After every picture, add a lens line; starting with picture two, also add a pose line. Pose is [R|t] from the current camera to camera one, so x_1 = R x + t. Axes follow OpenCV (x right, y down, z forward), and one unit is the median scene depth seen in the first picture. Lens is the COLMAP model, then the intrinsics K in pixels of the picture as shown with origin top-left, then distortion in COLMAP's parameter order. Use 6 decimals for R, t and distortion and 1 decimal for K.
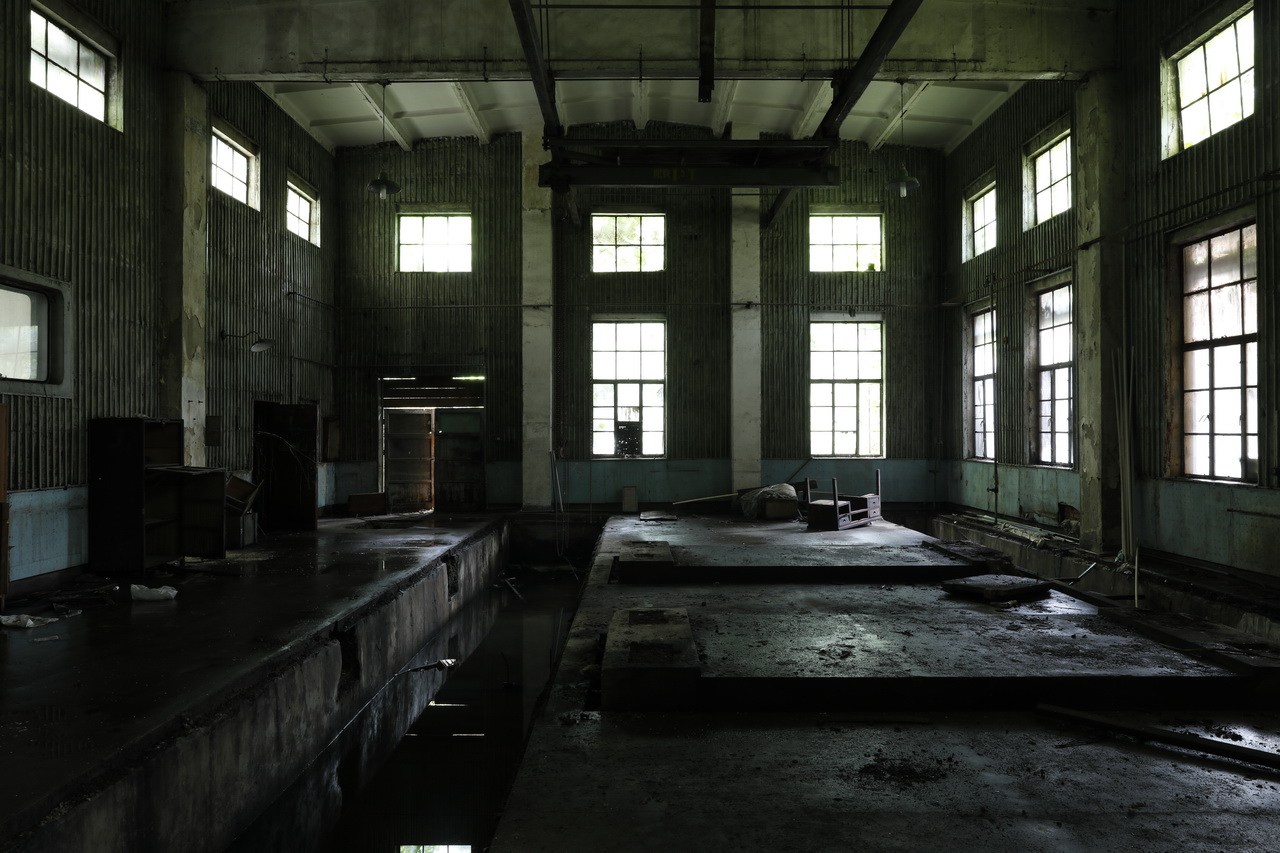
lens RADIAL K [[855.8, 0, 639.5], [0, 855.8, 424.6], [0, 0, 1]] dist [-0.004790, 0.007592]
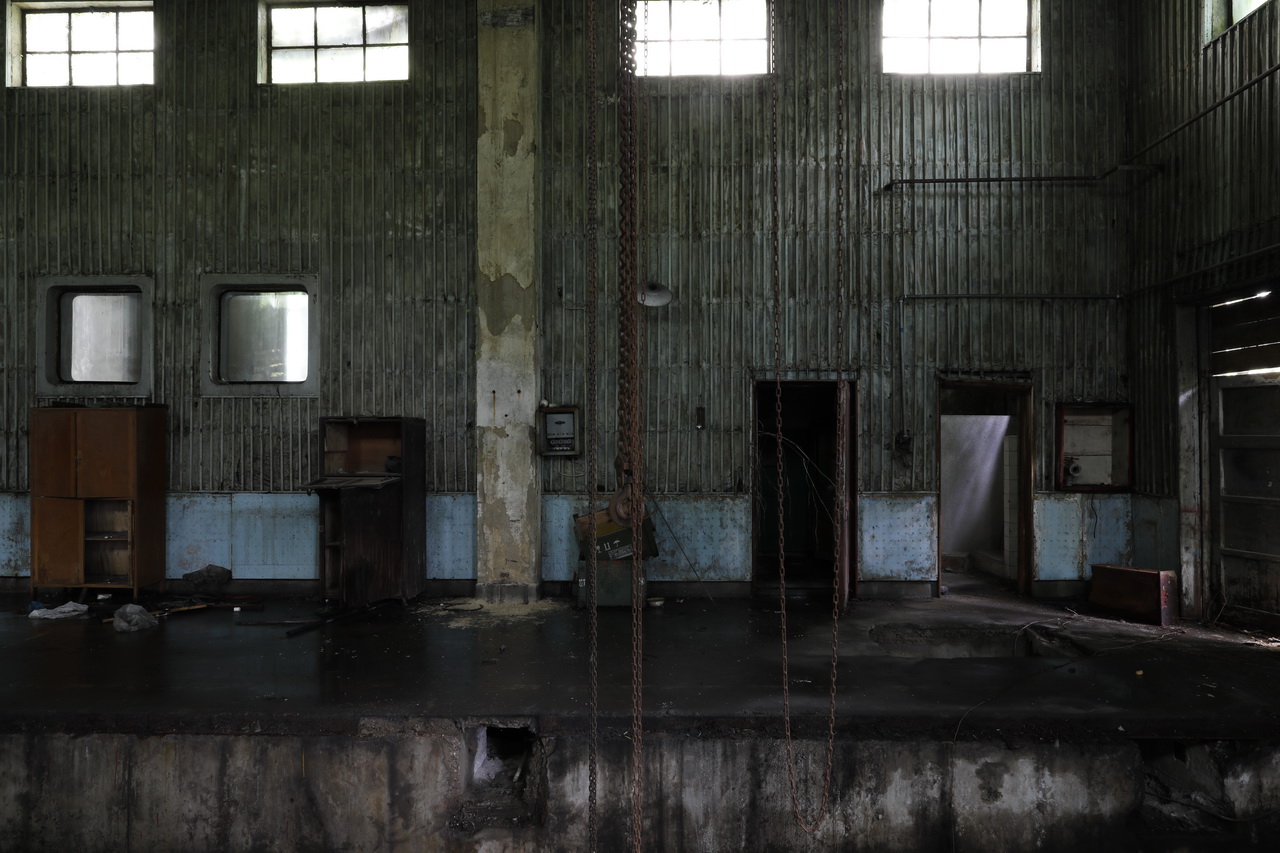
lens RADIAL K [[855.8, 0, 638.0], [0, 855.8, 428.6], [0, 0, 1]] dist [-0.004790, 0.007592]
pose [[-0.037763, -0.016696, -0.999147, 0.210377], [0.007526, 0.999827, -0.016992, 0.018244], [0.999258, -0.008161, -0.037631, 1.165227]]
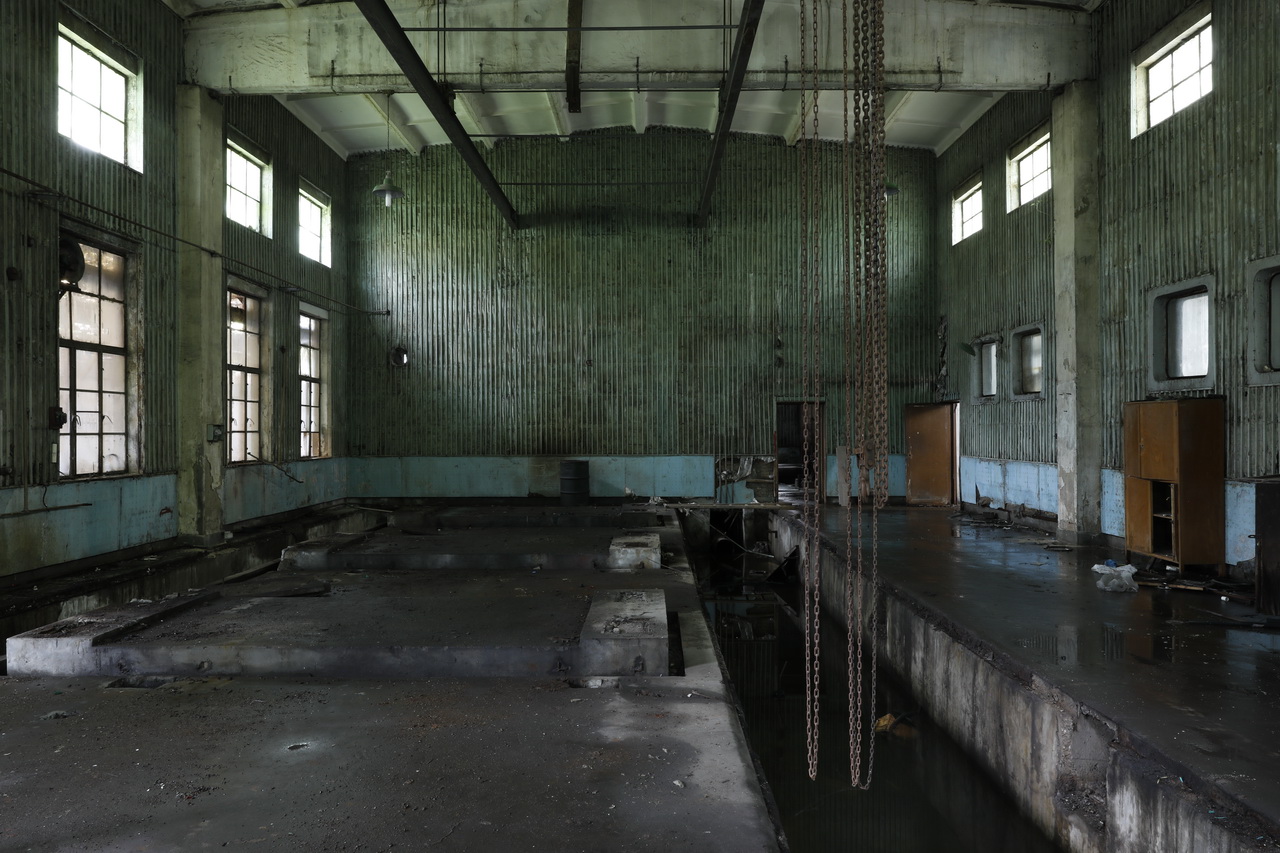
lens RADIAL K [[855.8, 0, 637.7], [0, 855.8, 422.1], [0, 0, 1]] dist [-0.004790, 0.007592]
pose [[-0.999934, -0.008959, 0.007220, 0.002581], [-0.009039, 0.999898, -0.011092, 0.019275], [-0.007119, -0.011157, -0.999912, 1.506332]]
